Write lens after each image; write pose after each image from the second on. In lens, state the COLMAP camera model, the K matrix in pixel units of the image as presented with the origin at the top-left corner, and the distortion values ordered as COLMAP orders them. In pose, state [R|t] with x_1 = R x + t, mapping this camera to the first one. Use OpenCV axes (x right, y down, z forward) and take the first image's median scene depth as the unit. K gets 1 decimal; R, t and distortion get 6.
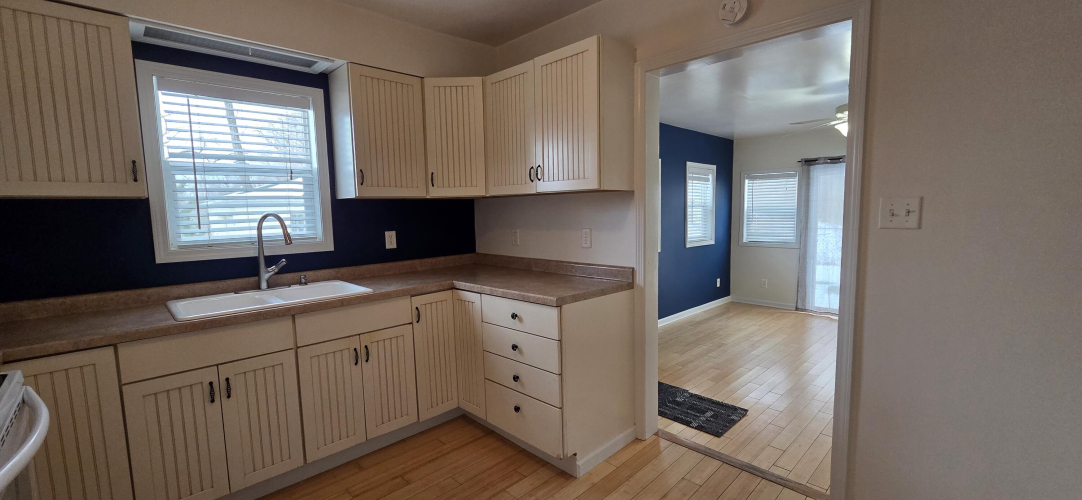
lens RADIAL K [[440.4, 0, 544.4], [0, 440.4, 253.3], [0, 0, 1]] dist [0.000161, 0.000000]
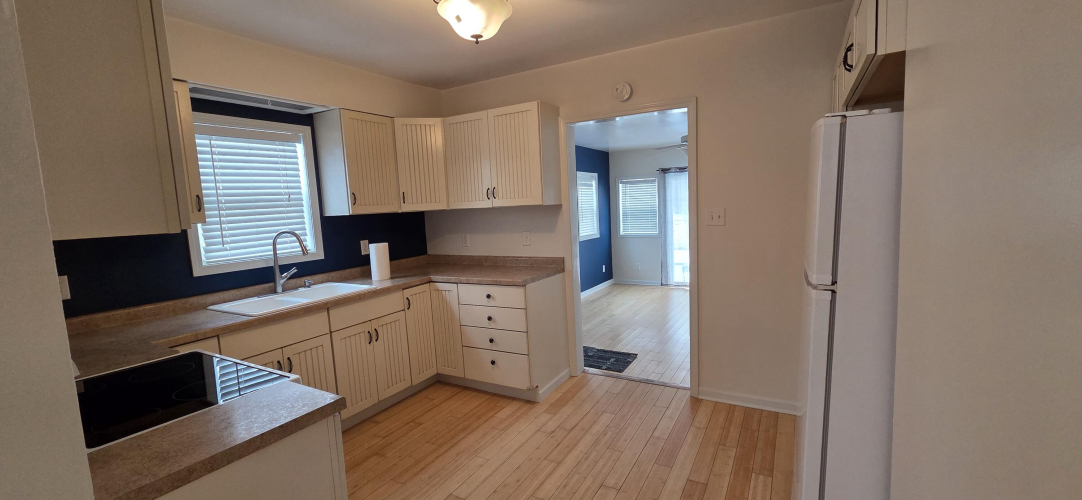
lens RADIAL K [[440.4, 0, 544.4], [0, 440.4, 253.3], [0, 0, 1]] dist [0.000161, 0.000000]
pose [[0.961596, -0.056727, 0.268543, -0.237899], [0.055213, 0.998387, 0.013192, -0.003333], [-0.268858, 0.002142, 0.963177, -0.360749]]
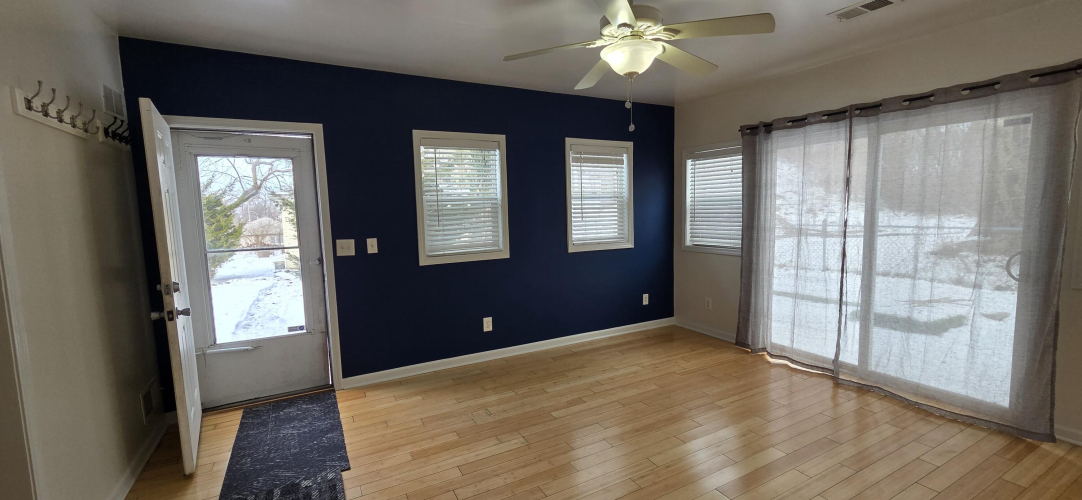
lens RADIAL K [[440.4, 0, 544.4], [0, 440.4, 253.3], [0, 0, 1]] dist [0.000161, 0.000000]
pose [[0.962940, 0.022220, -0.268797, 1.124149], [-0.019055, 0.999715, 0.014377, -0.049983], [0.269040, -0.008722, 0.963090, 0.611410]]
